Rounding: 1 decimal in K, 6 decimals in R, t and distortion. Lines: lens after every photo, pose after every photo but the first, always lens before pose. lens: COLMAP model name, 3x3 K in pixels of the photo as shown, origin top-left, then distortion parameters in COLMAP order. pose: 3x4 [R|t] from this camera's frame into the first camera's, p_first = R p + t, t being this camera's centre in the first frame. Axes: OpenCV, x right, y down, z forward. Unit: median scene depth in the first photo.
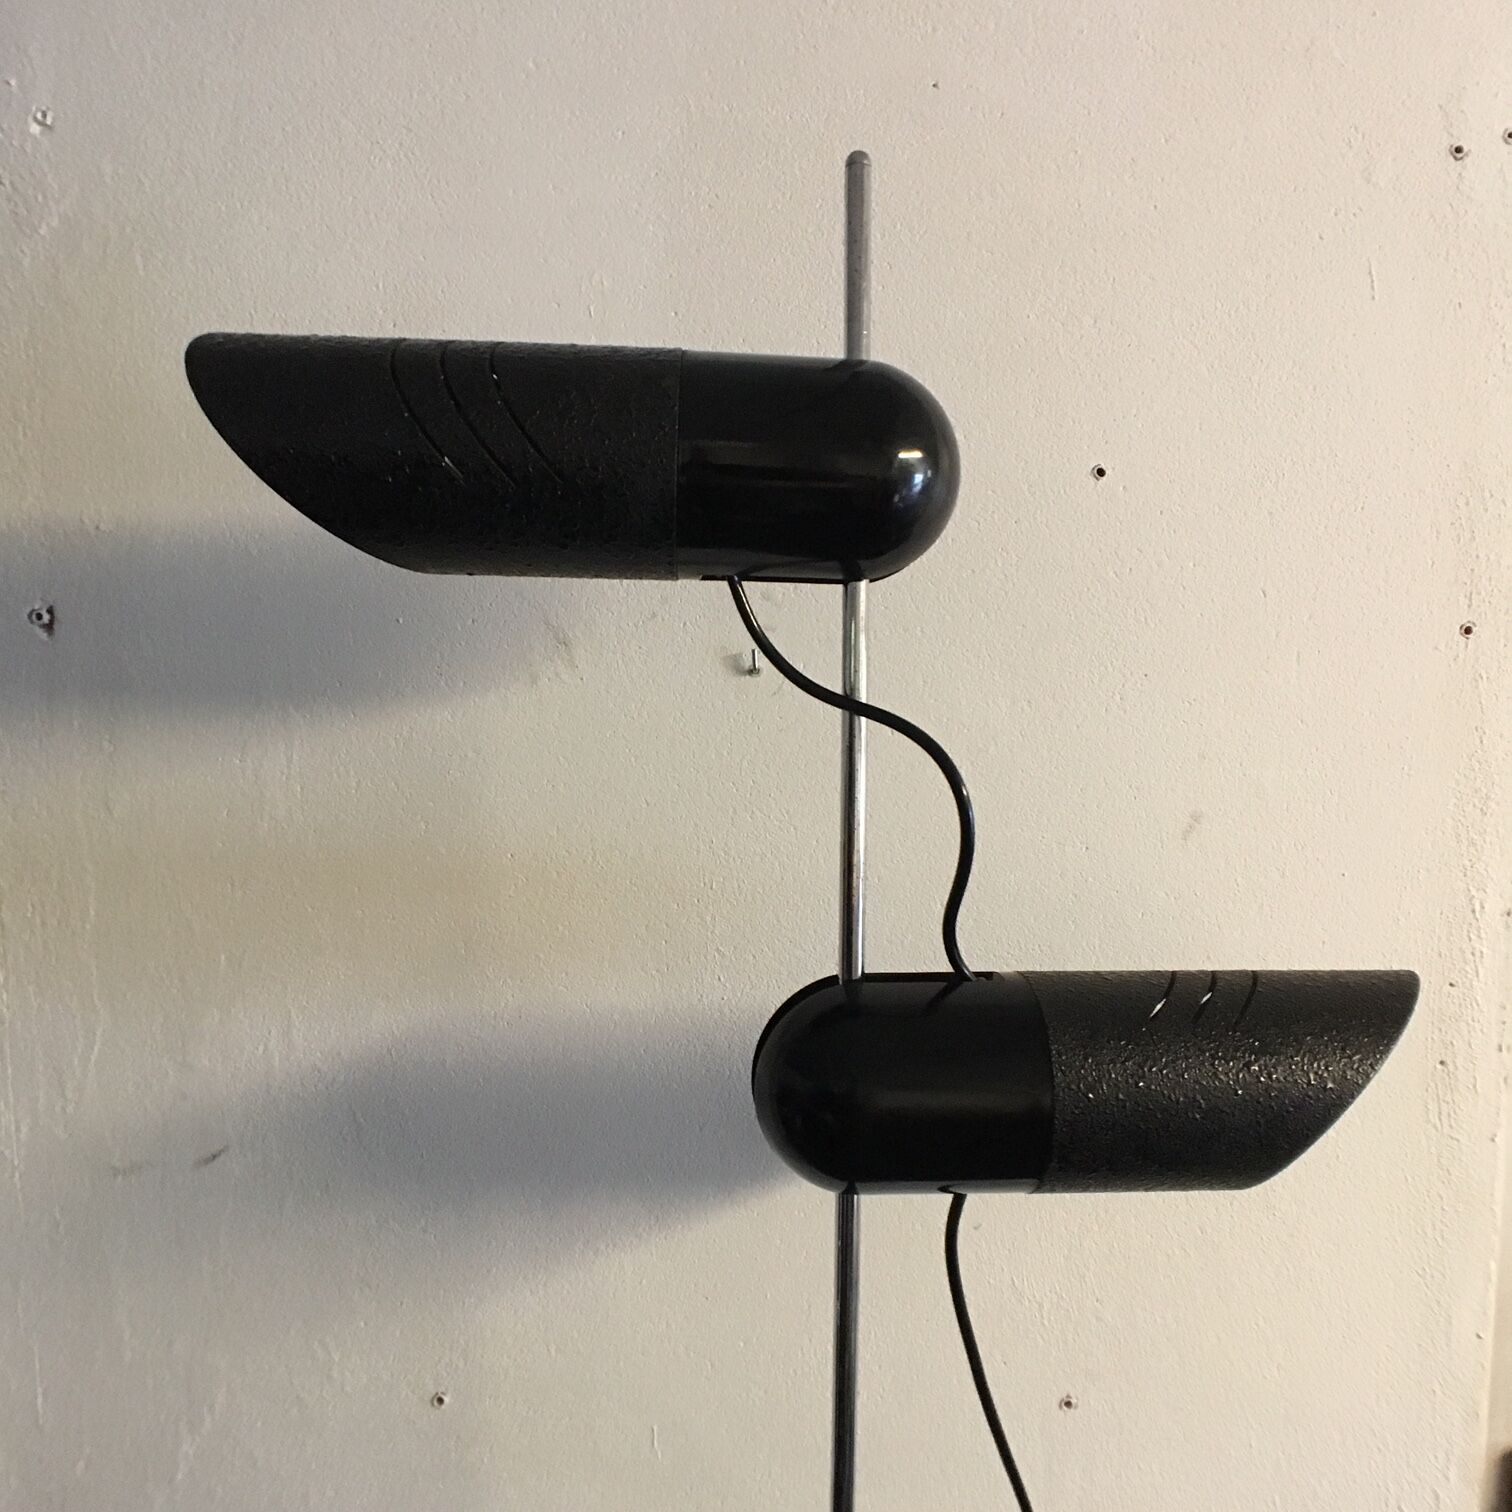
lens RADIAL K [[1627.8, 0, 714.9], [0, 1627.8, 813.9], [0, 0, 1]] dist [0.094842, -0.009704]
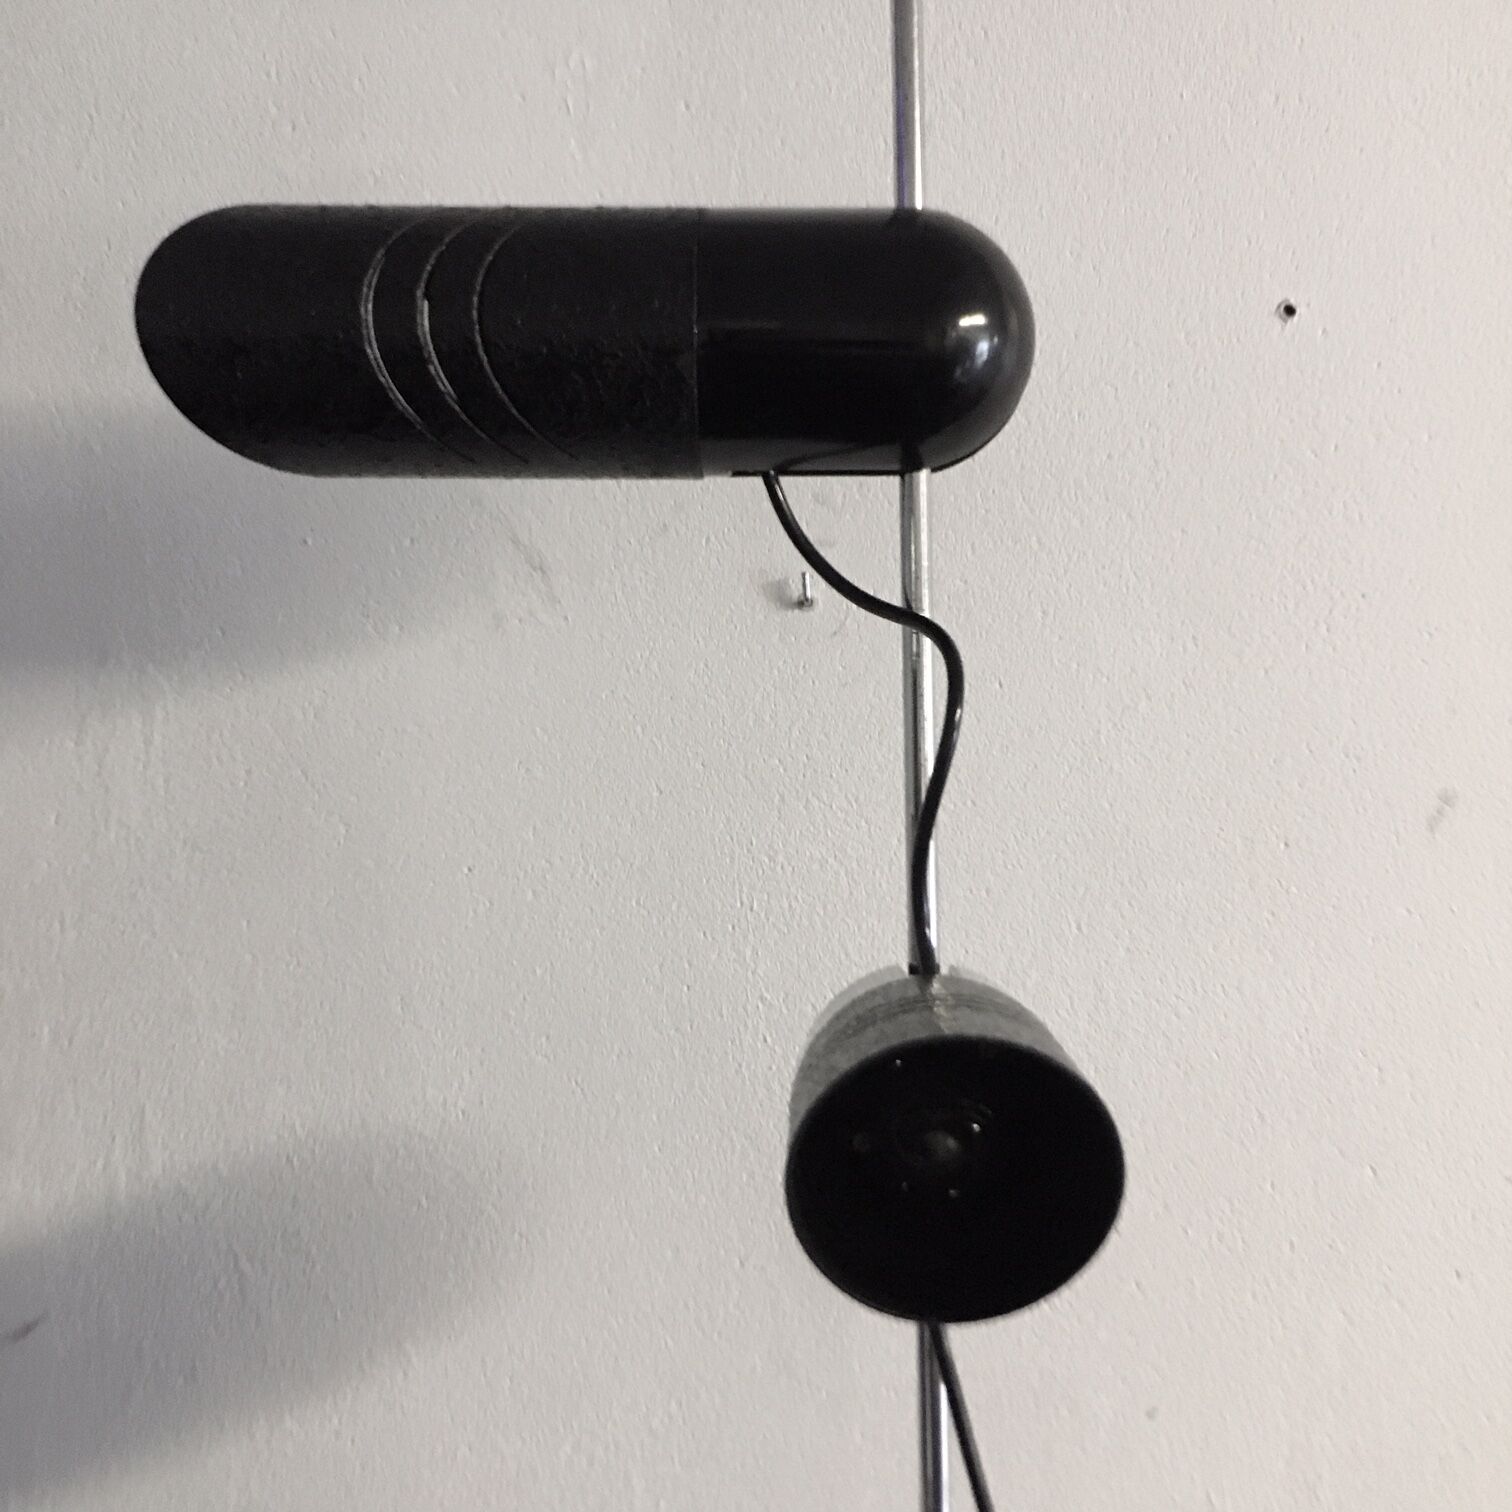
lens RADIAL K [[1592.3, 0, 756.1], [0, 1592.3, 798.4], [0, 0, 1]] dist [0.101339, -0.157271]
pose [[0.999791, -0.019613, -0.005684, 0.004754], [0.019732, 0.999571, 0.021648, -0.017803], [0.005257, -0.021756, 0.999749, 0.304369]]
